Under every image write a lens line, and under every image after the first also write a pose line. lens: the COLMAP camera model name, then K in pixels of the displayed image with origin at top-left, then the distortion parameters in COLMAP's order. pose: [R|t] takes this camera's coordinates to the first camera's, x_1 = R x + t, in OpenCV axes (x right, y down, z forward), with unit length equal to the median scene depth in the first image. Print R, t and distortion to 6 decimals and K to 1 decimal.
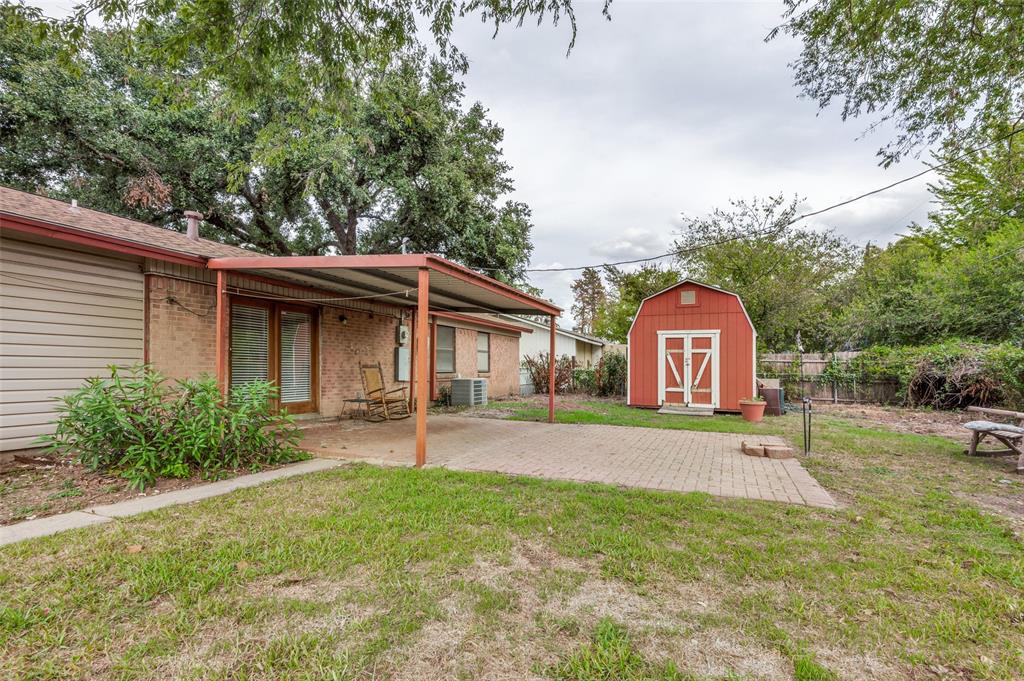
lens RADIAL K [[463.8, 0, 512.7], [0, 463.8, 369.0], [0, 0, 1]] dist [0.024485, -0.018378]
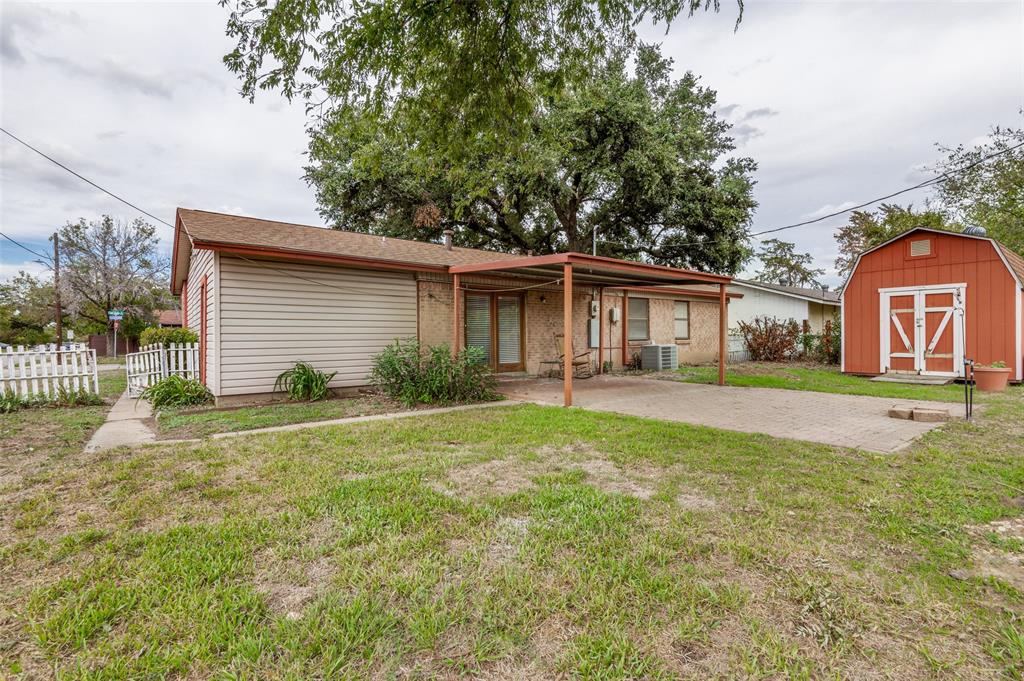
lens RADIAL K [[454.0, 0, 512.0], [0, 454.0, 340.5], [0, 0, 1]] dist [-0.001775, -0.000715]
pose [[0.875825, -0.016029, -0.482363, 0.118326], [0.018492, 0.999829, 0.000352, 0.003172], [0.482275, -0.009229, 0.875971, -0.097998]]
